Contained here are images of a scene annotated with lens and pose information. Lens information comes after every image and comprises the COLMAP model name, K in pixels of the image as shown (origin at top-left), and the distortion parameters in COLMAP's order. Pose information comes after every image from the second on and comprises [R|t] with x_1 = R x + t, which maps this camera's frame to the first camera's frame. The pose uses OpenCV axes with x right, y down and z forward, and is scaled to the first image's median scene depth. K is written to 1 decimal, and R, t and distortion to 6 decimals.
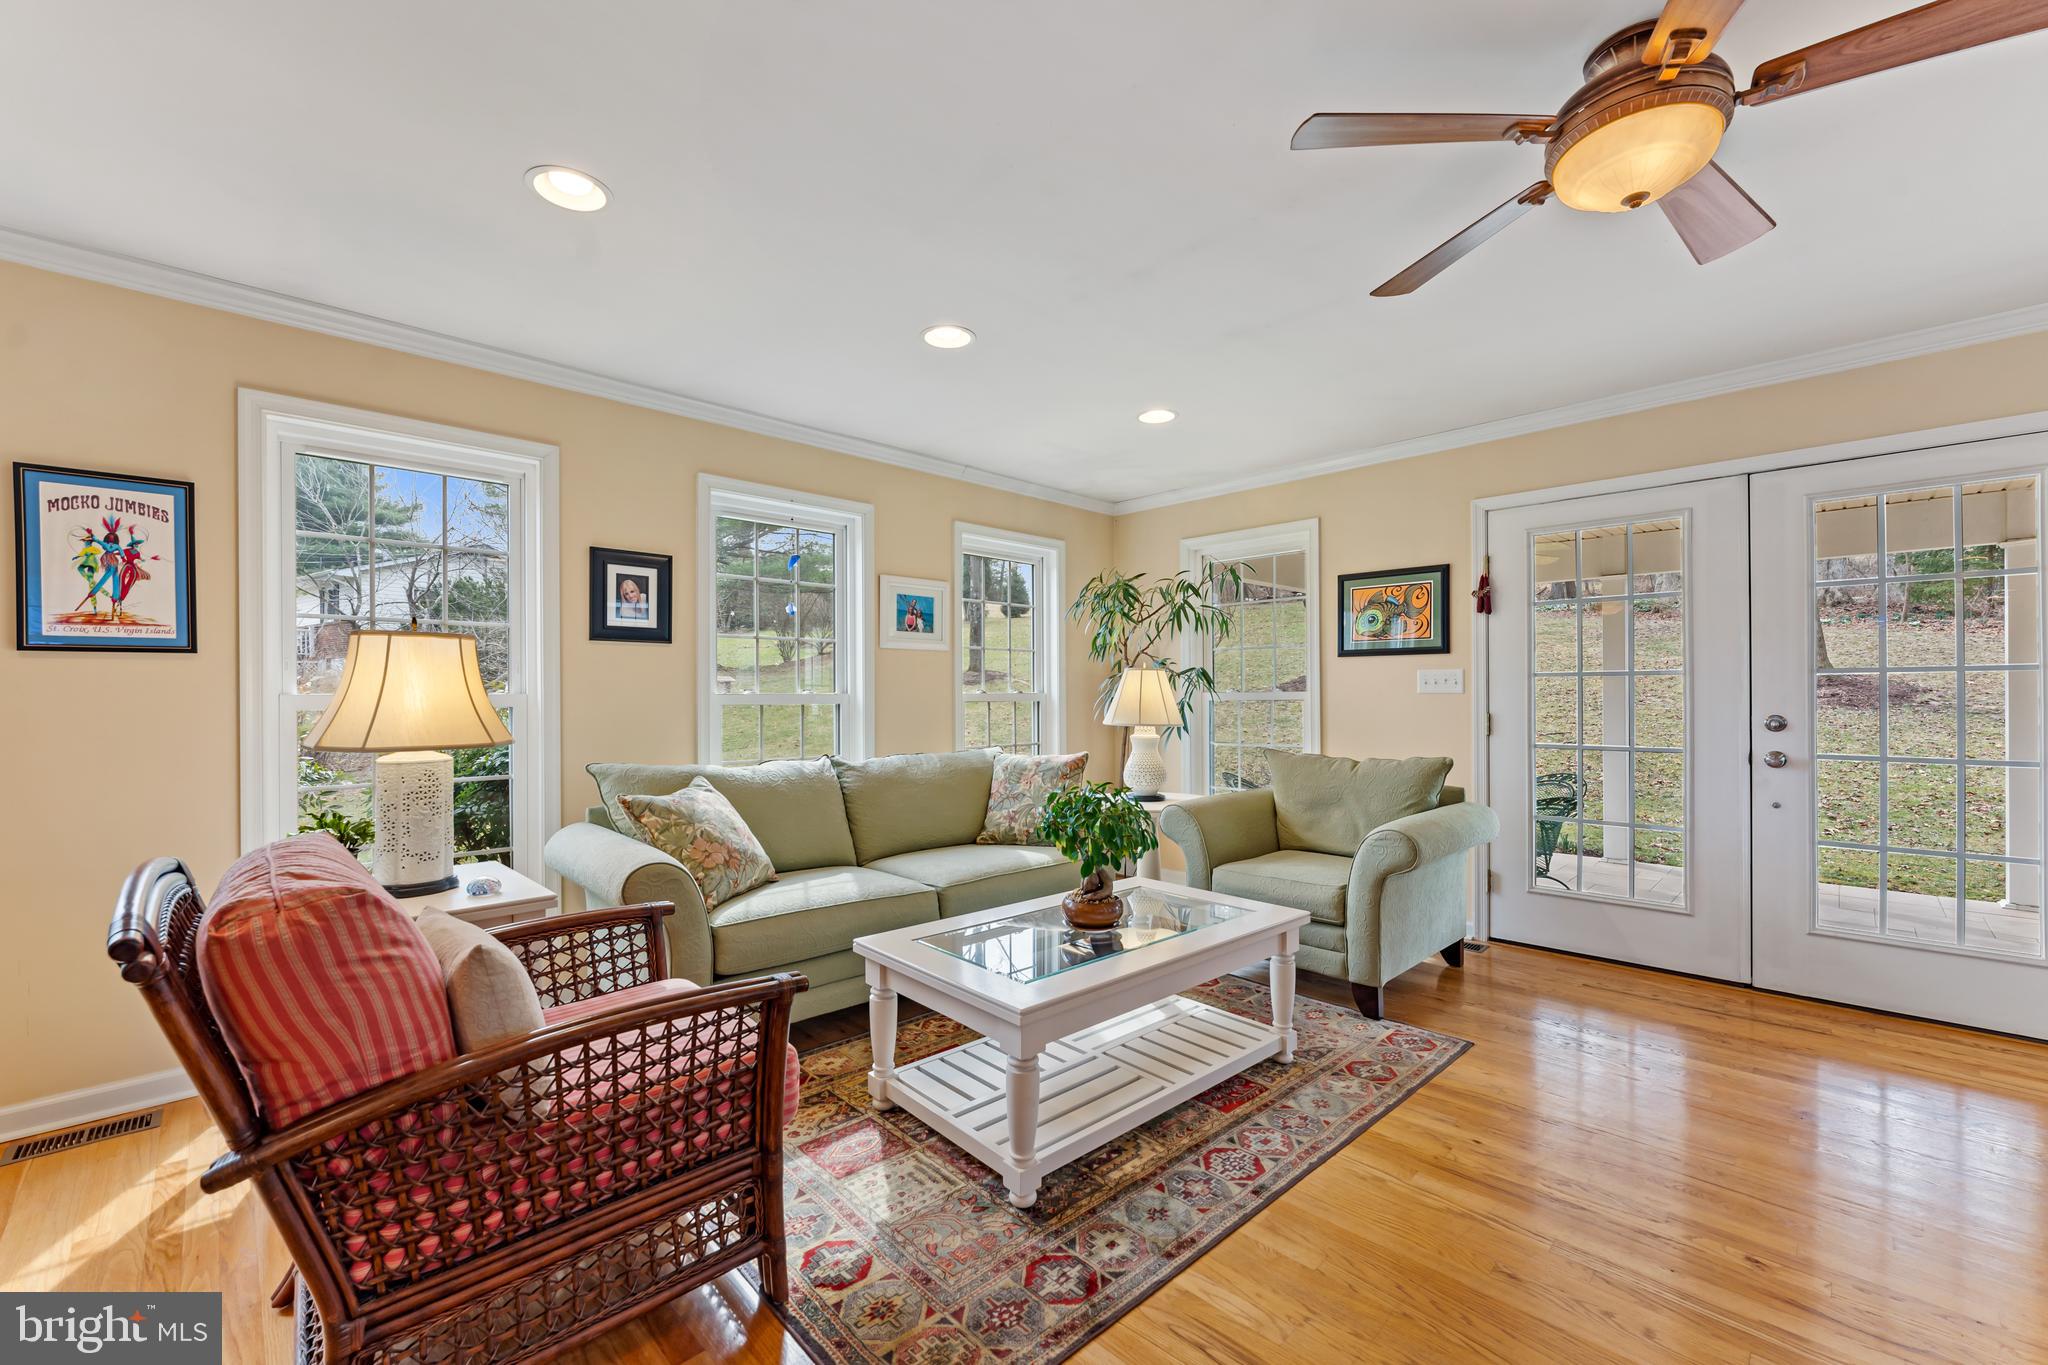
lens RADIAL K [[822.9, 0, 1021.4], [0, 822.9, 694.9], [0, 0, 1]] dist [-0.009295, 0.000609]
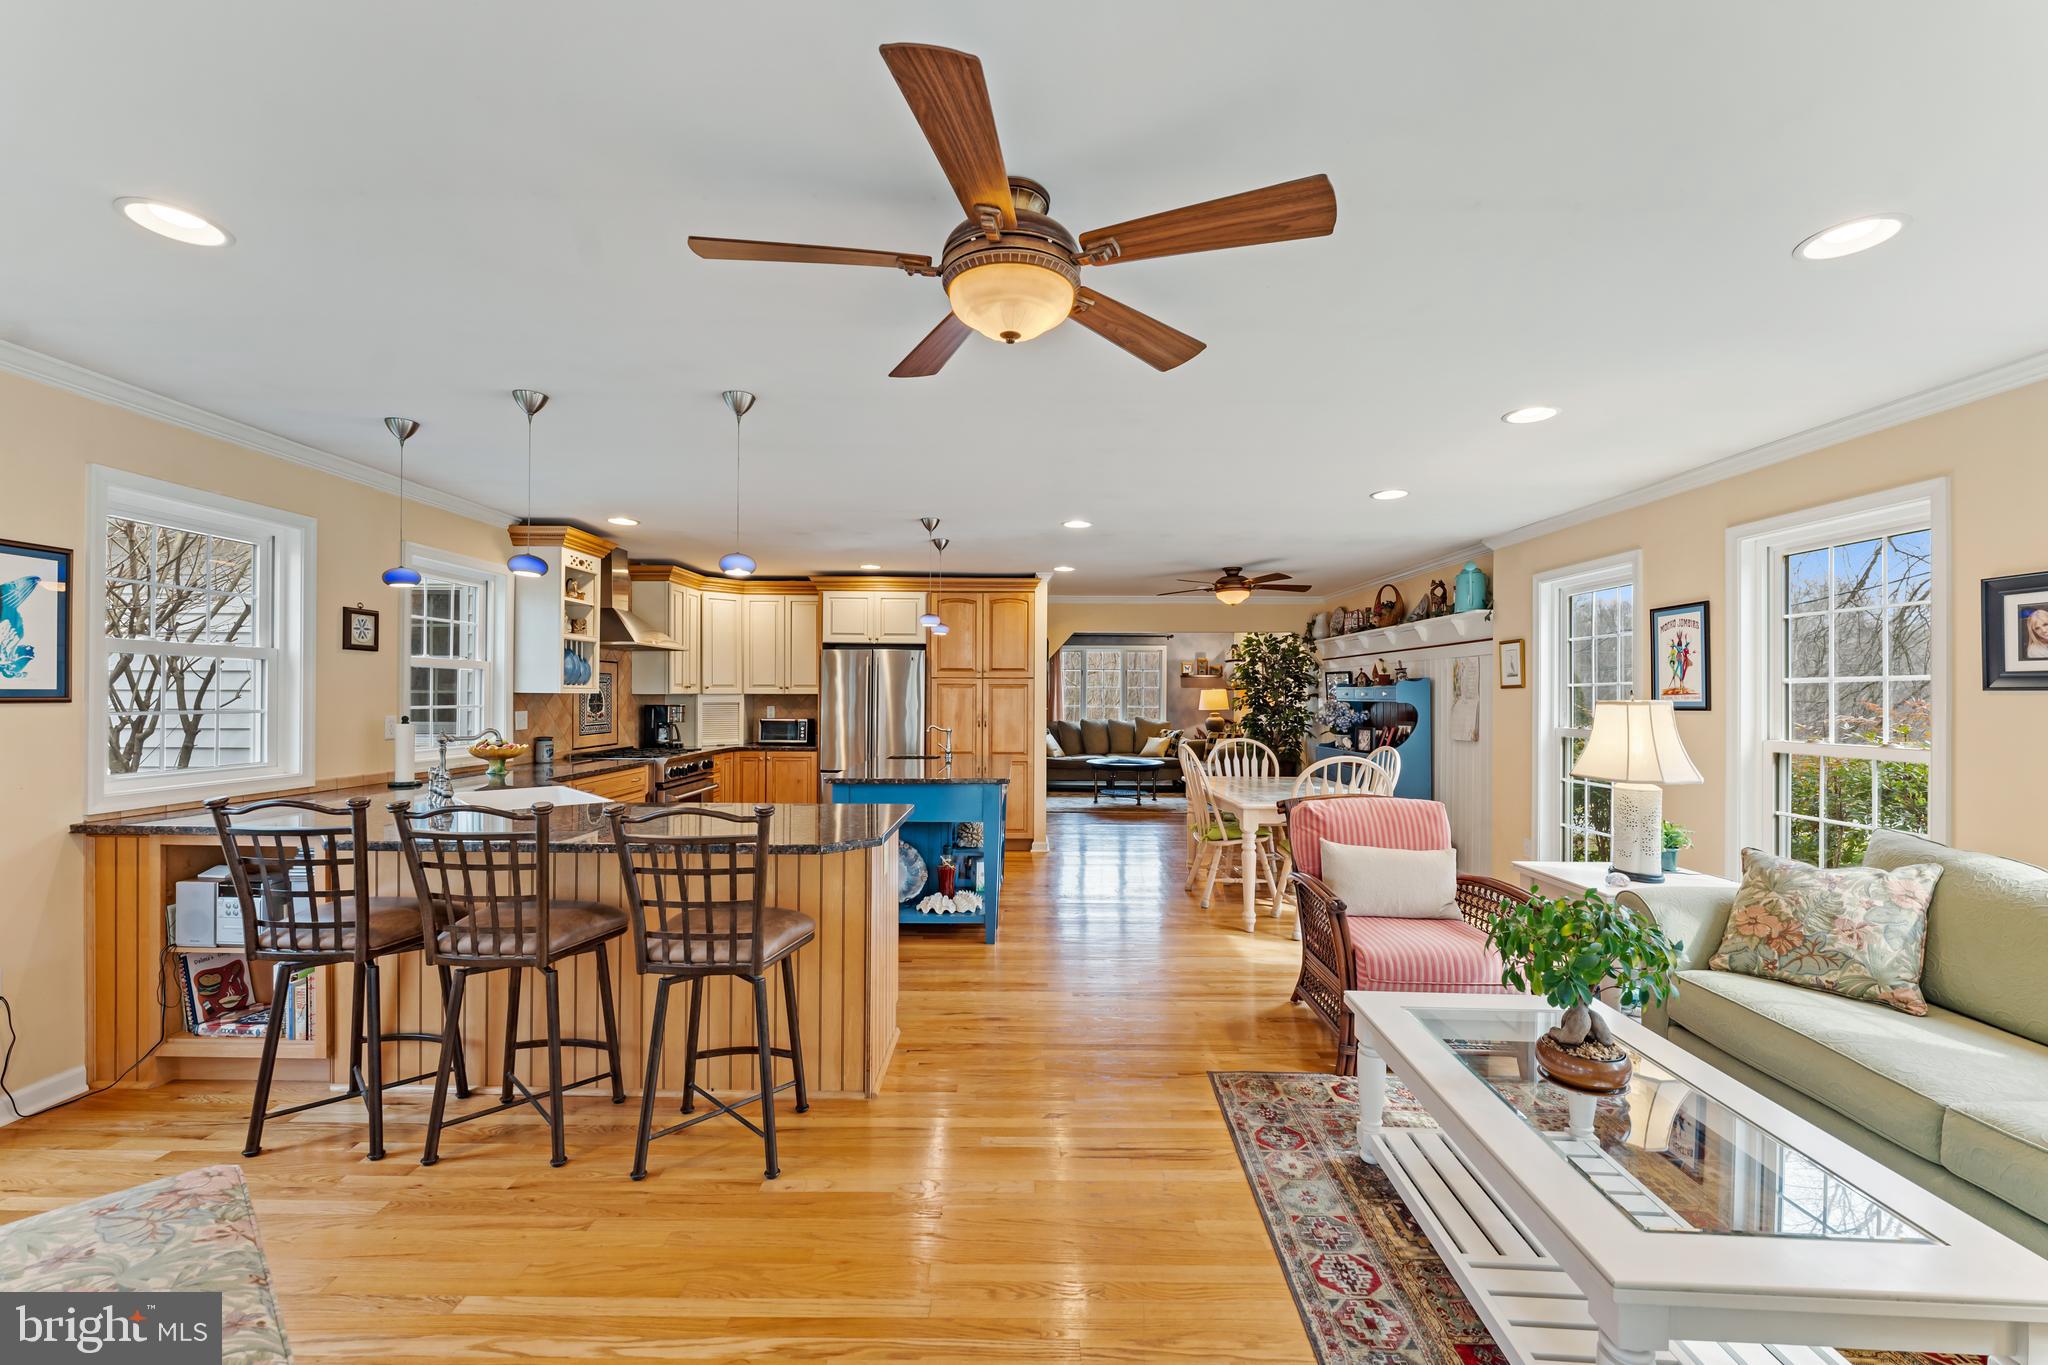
lens RADIAL K [[822.9, 0, 1021.4], [0, 822.9, 694.9], [0, 0, 1]] dist [-0.009295, 0.000609]
pose [[-0.703455, -0.001289, -0.710738, 0.705381], [-0.003491, 0.999993, 0.001642, -0.056432], [0.710731, 0.003636, -0.703454, 0.825944]]
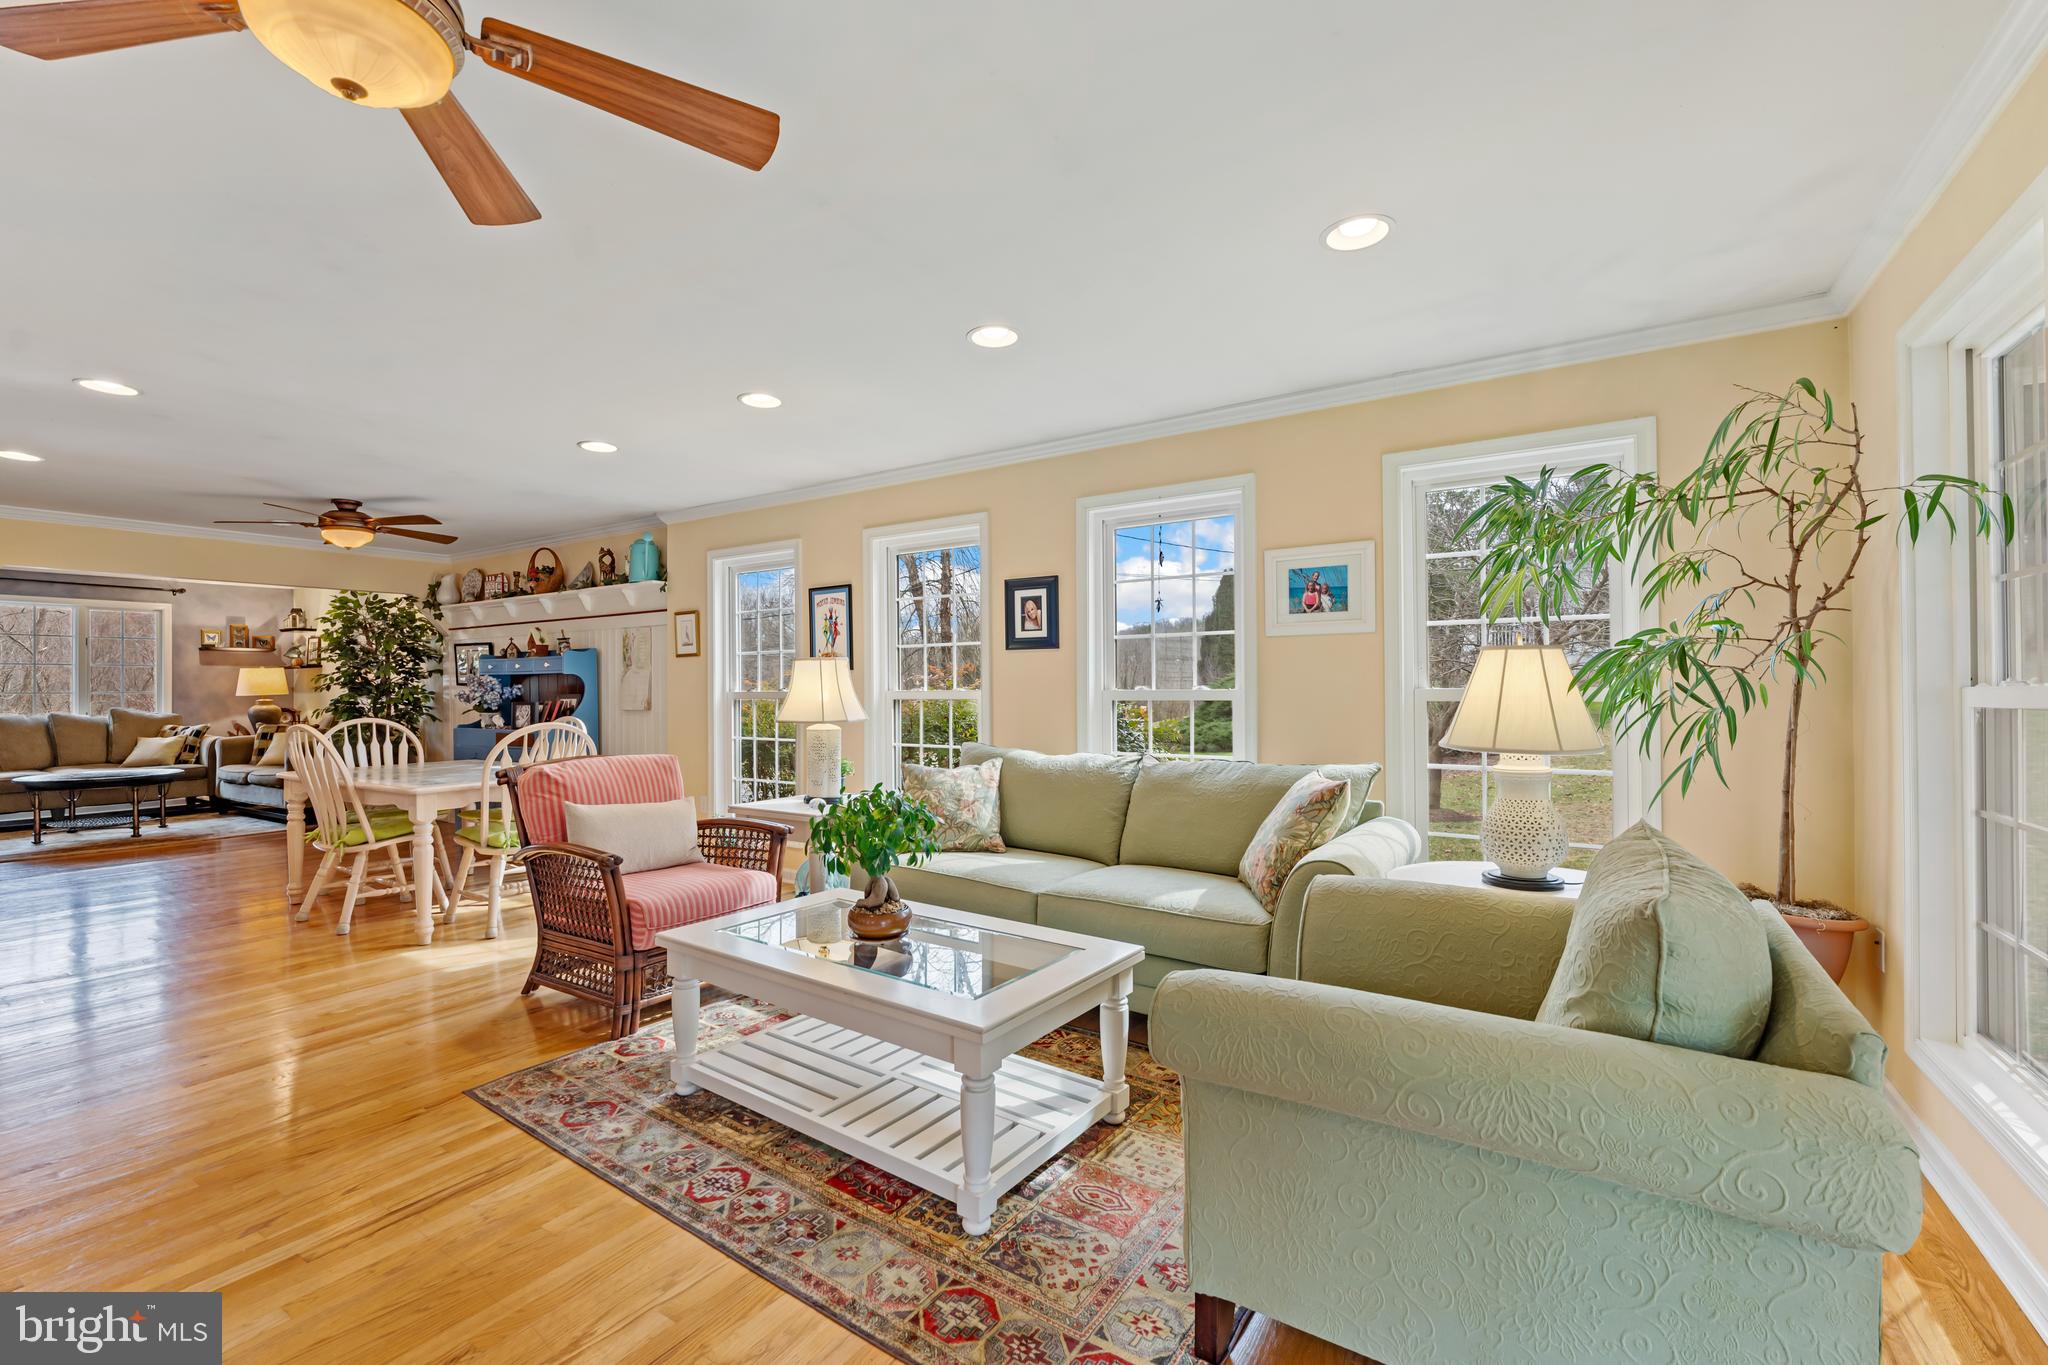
lens RADIAL K [[864.7, 0, 1018.8], [0, 864.7, 682.7], [0, 0, 1]] dist [-0.002794, -0.000742]
pose [[0.216612, -0.003832, -0.976250, 0.789097], [0.005172, 0.999983, -0.002777, -0.009304], [0.976244, -0.004448, 0.216628, 0.668209]]
